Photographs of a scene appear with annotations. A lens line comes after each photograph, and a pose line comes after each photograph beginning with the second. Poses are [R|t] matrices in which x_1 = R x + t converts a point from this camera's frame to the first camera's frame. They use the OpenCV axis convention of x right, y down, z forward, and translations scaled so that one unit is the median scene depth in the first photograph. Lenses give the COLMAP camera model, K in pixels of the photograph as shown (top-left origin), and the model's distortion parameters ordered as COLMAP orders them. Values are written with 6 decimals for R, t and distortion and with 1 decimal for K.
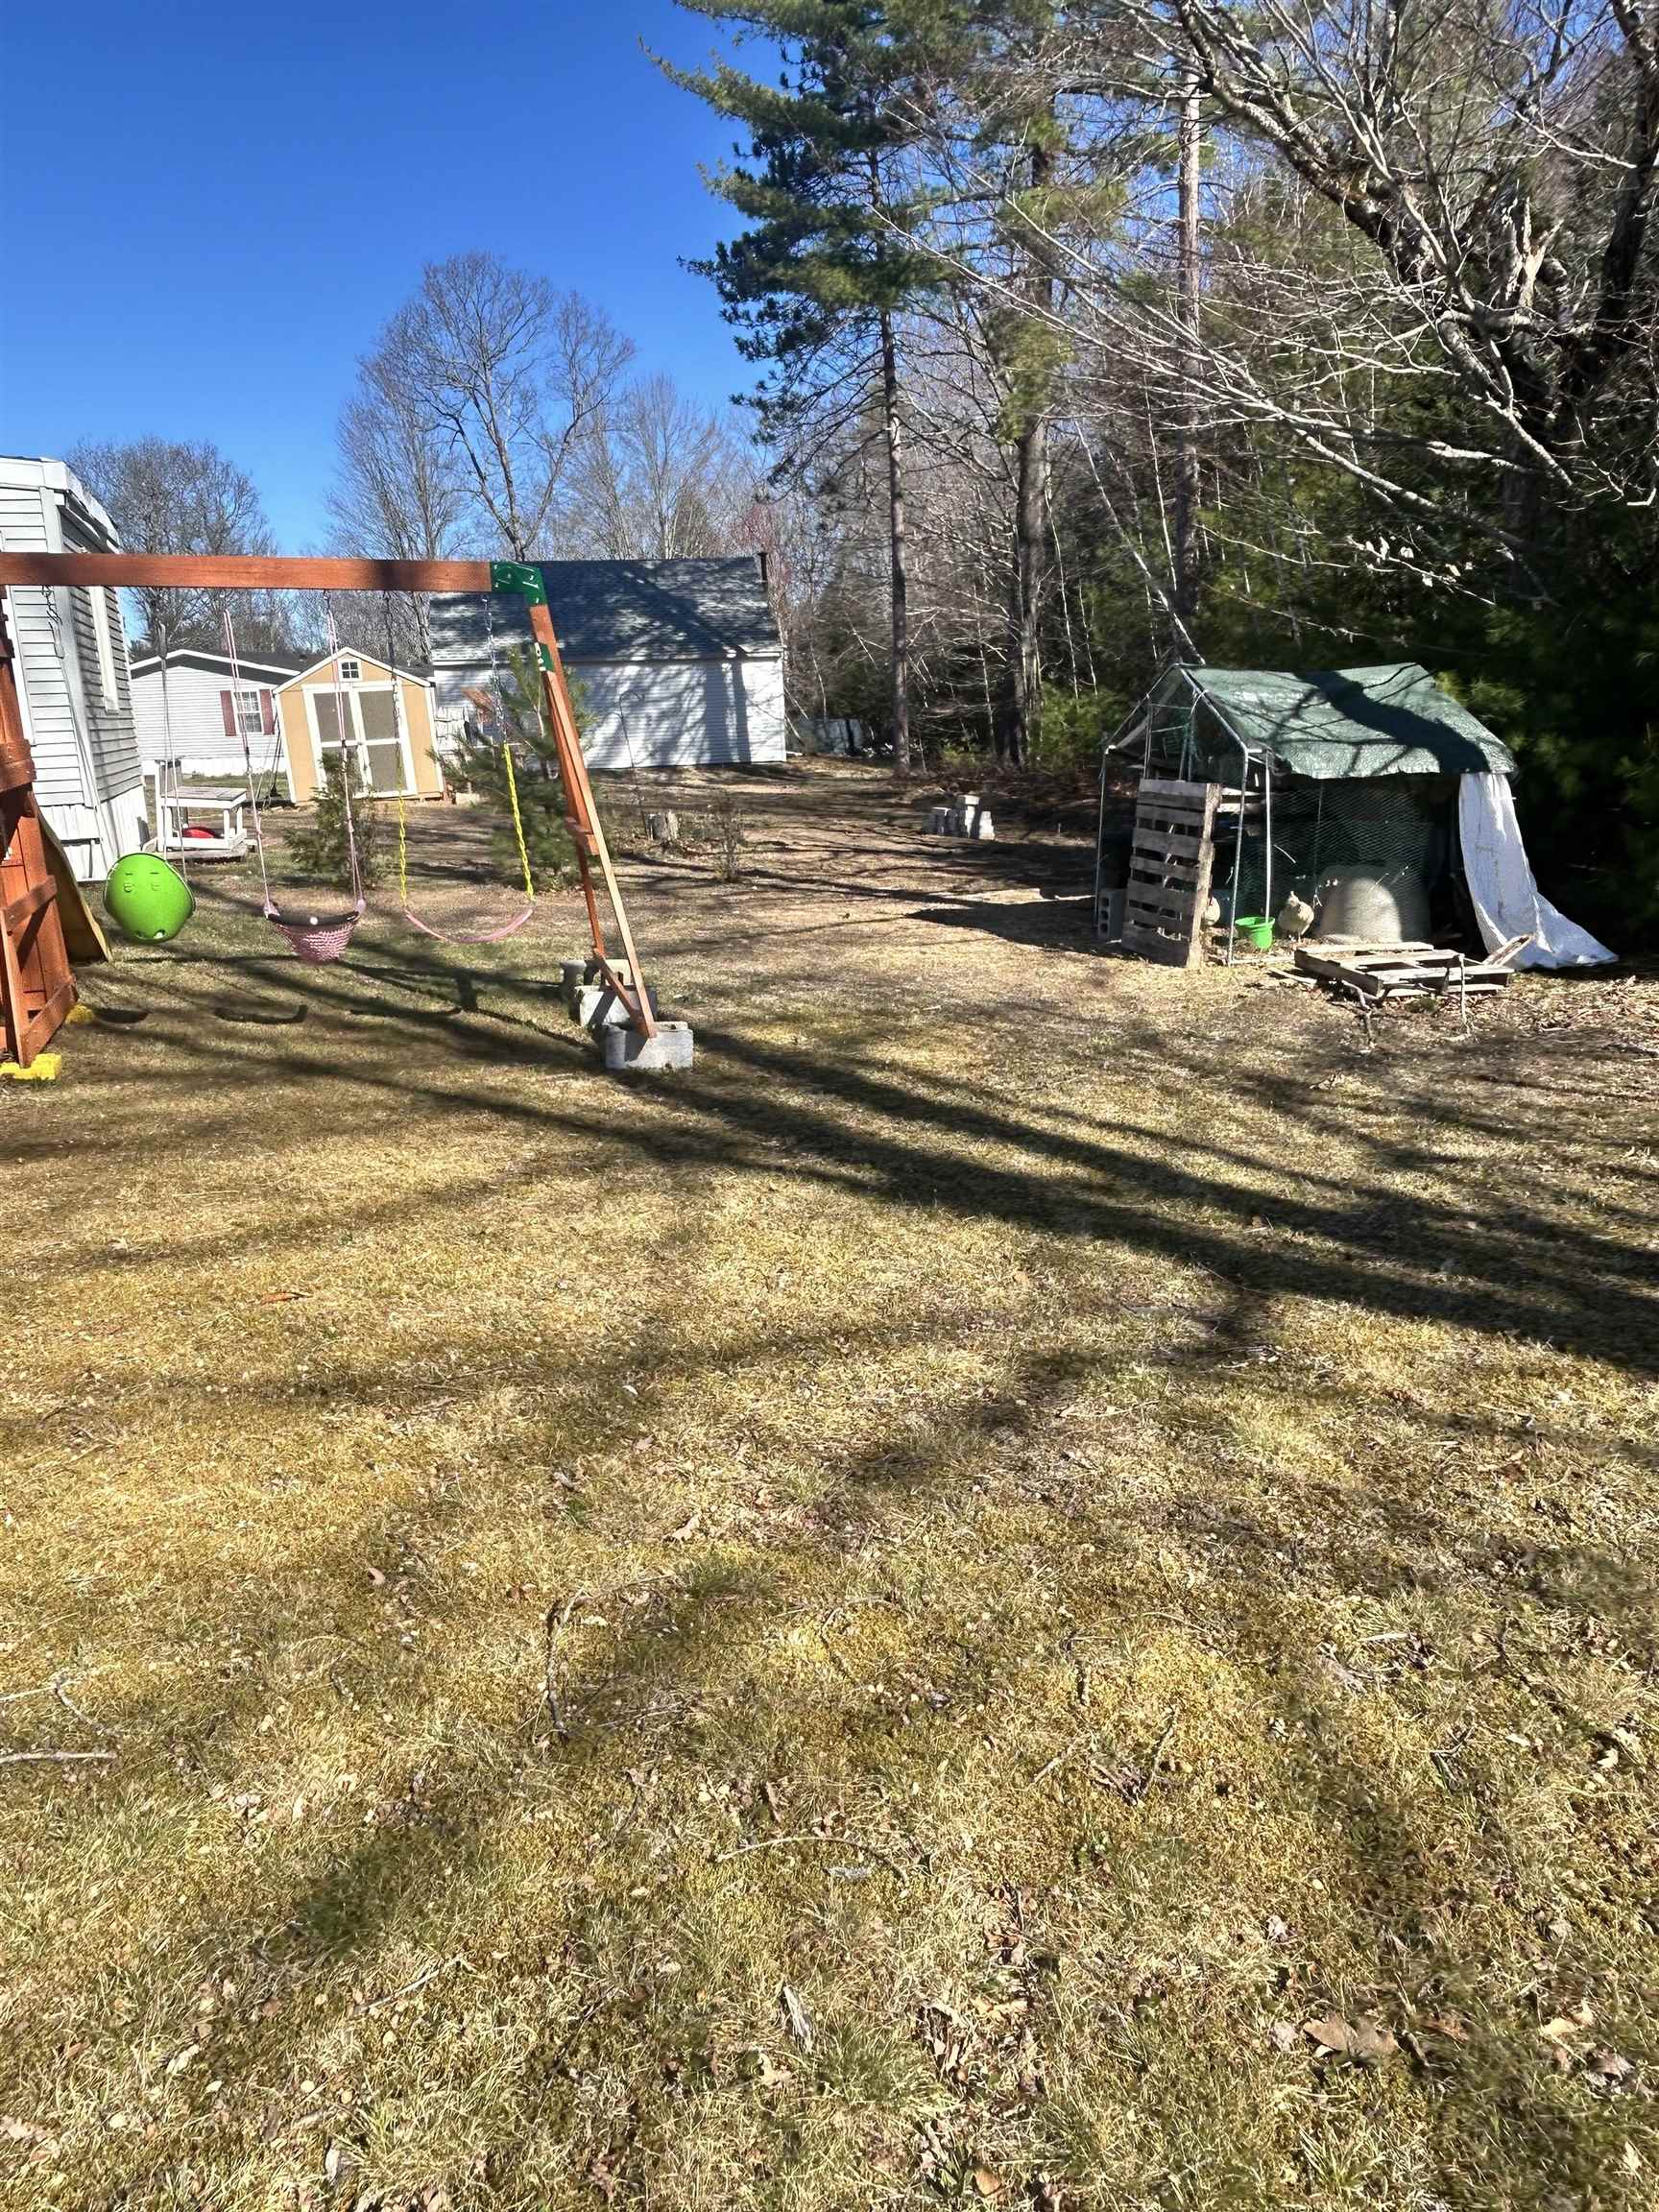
lens RADIAL K [[1462.3, 0, 829.9], [0, 1462.3, 1101.5], [0, 0, 1]] dist [-0.005871, -0.002736]
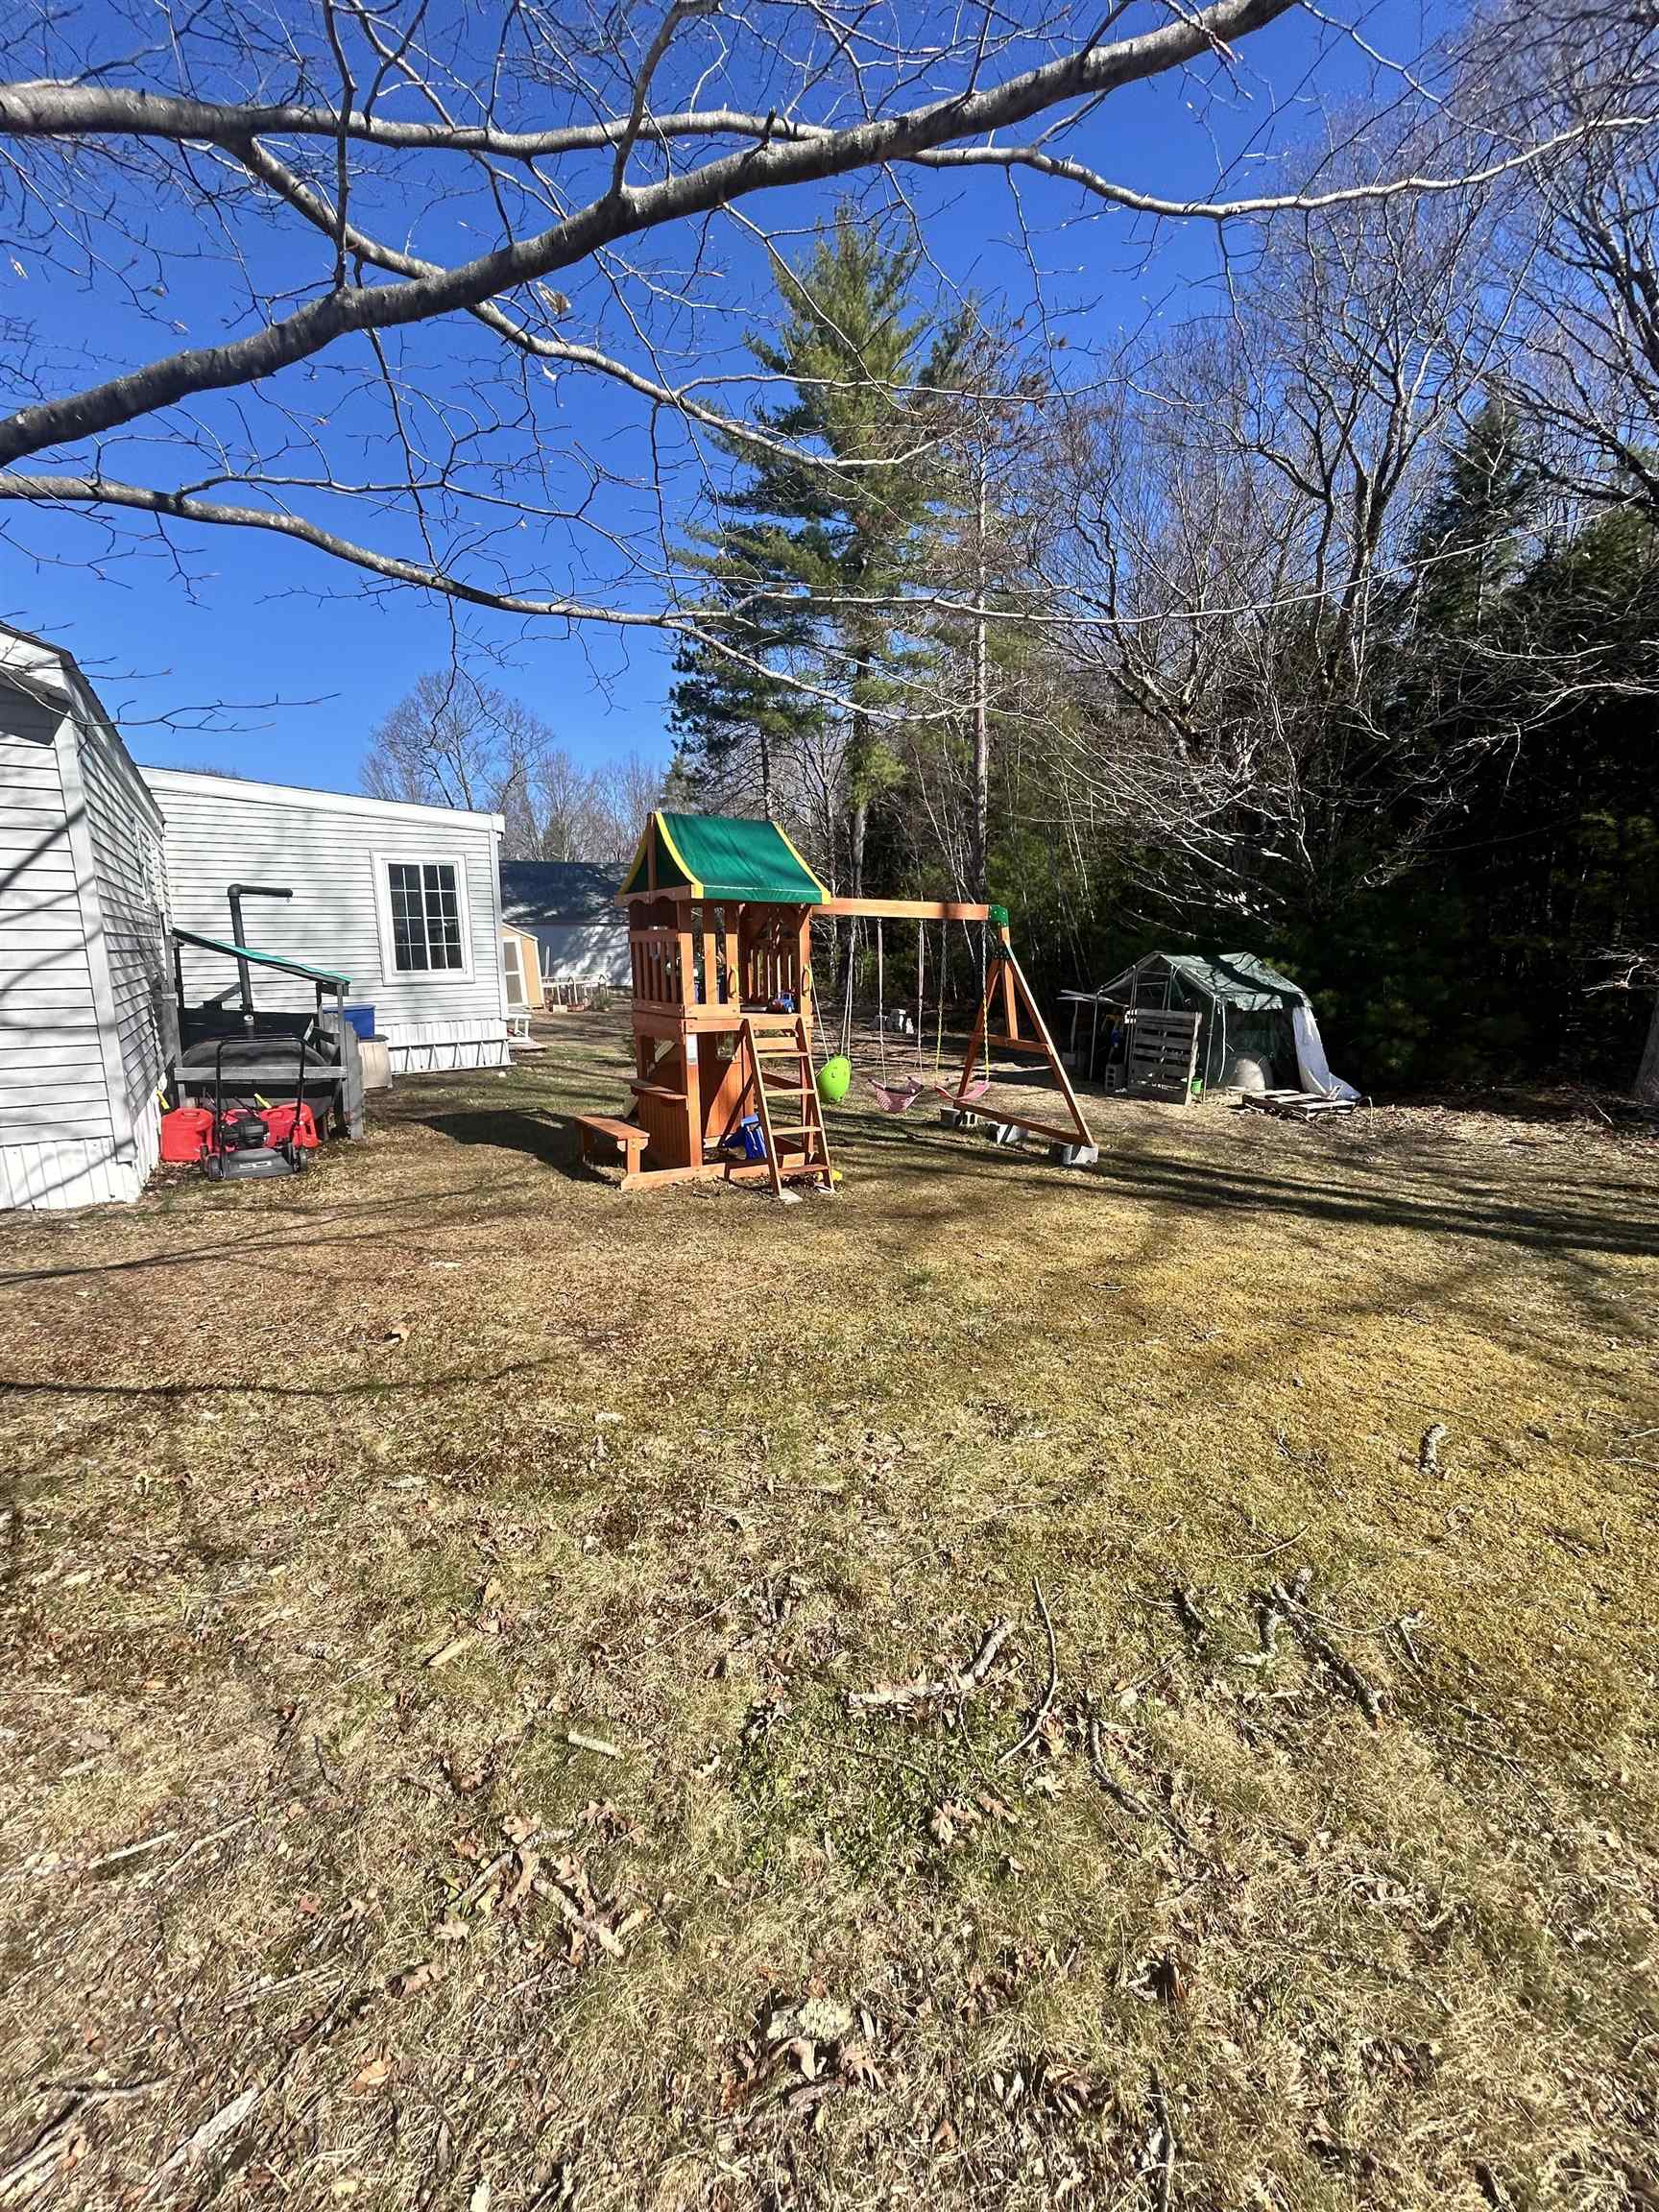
lens RADIAL K [[886.1, 0, 828.7], [0, 886.1, 1114.4], [0, 0, 1]] dist [-0.000718, -0.000010]
pose [[0.971513, -0.024405, 0.235725, -0.474813], [0.042650, 0.996448, -0.072613, -0.011025], [-0.233116, 0.080598, 0.969103, -0.045614]]
